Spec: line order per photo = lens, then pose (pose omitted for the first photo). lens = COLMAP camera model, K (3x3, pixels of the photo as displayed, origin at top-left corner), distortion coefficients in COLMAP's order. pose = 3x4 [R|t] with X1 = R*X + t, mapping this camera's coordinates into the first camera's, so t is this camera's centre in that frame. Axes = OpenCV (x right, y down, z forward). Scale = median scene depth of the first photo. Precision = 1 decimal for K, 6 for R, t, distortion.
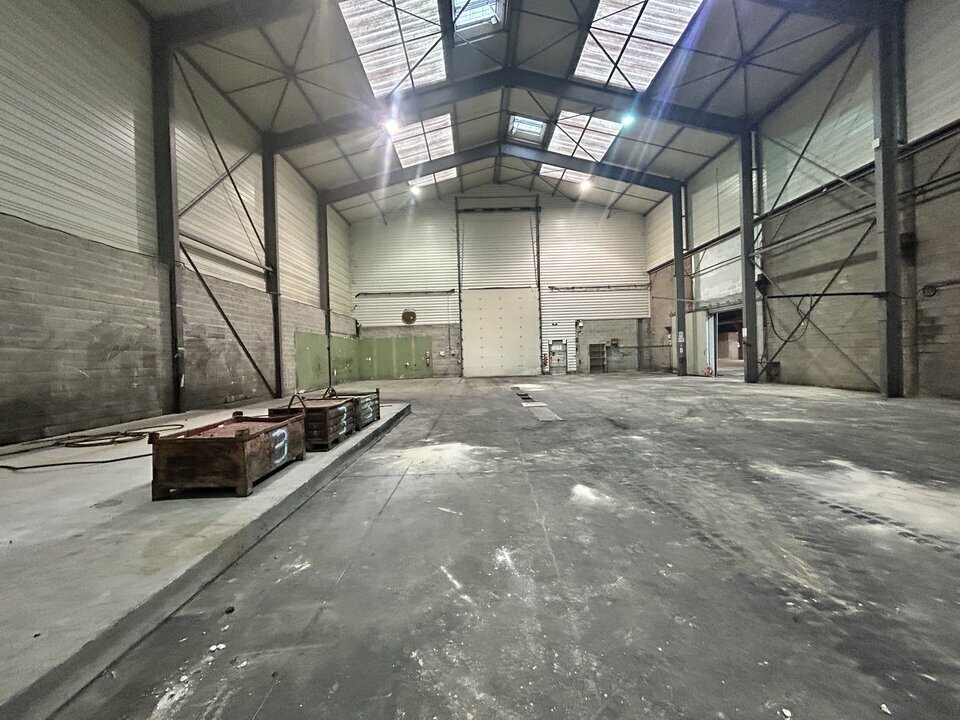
lens RADIAL K [[383.8, 0, 480.0], [0, 383.8, 360.0], [0, 0, 1]] dist [-0.003052, 0.000363]
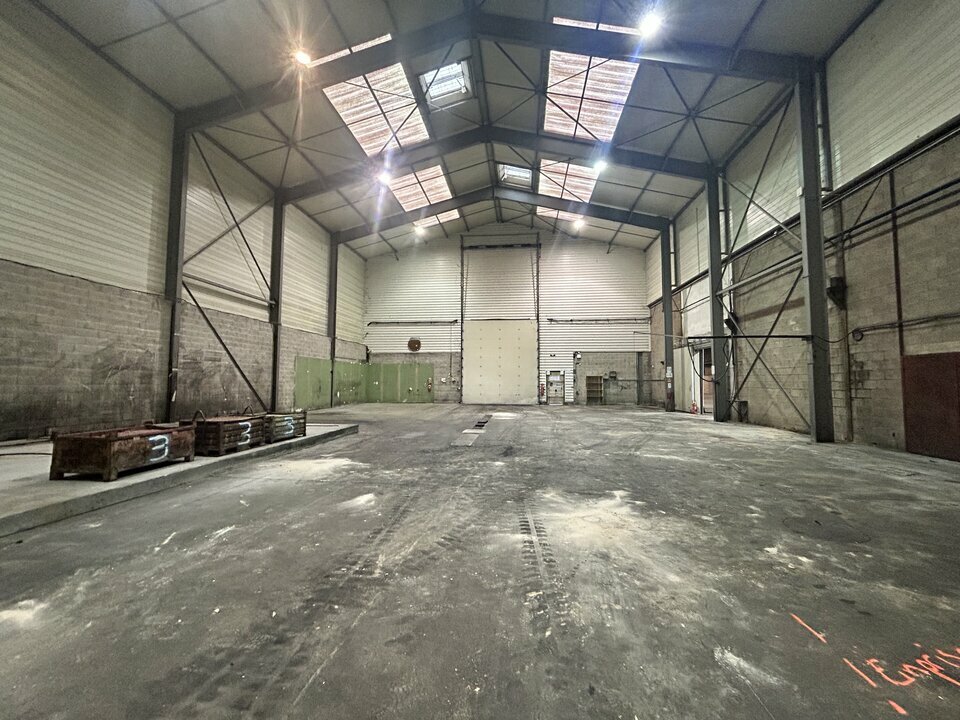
lens RADIAL K [[383.8, 0, 480.0], [0, 383.8, 360.0], [0, 0, 1]] dist [-0.003052, 0.000363]
pose [[0.992655, 0.028798, -0.117505, 0.221028], [-0.036812, 0.997099, -0.066615, -0.010019], [0.115246, 0.070451, 0.990836, -0.062721]]
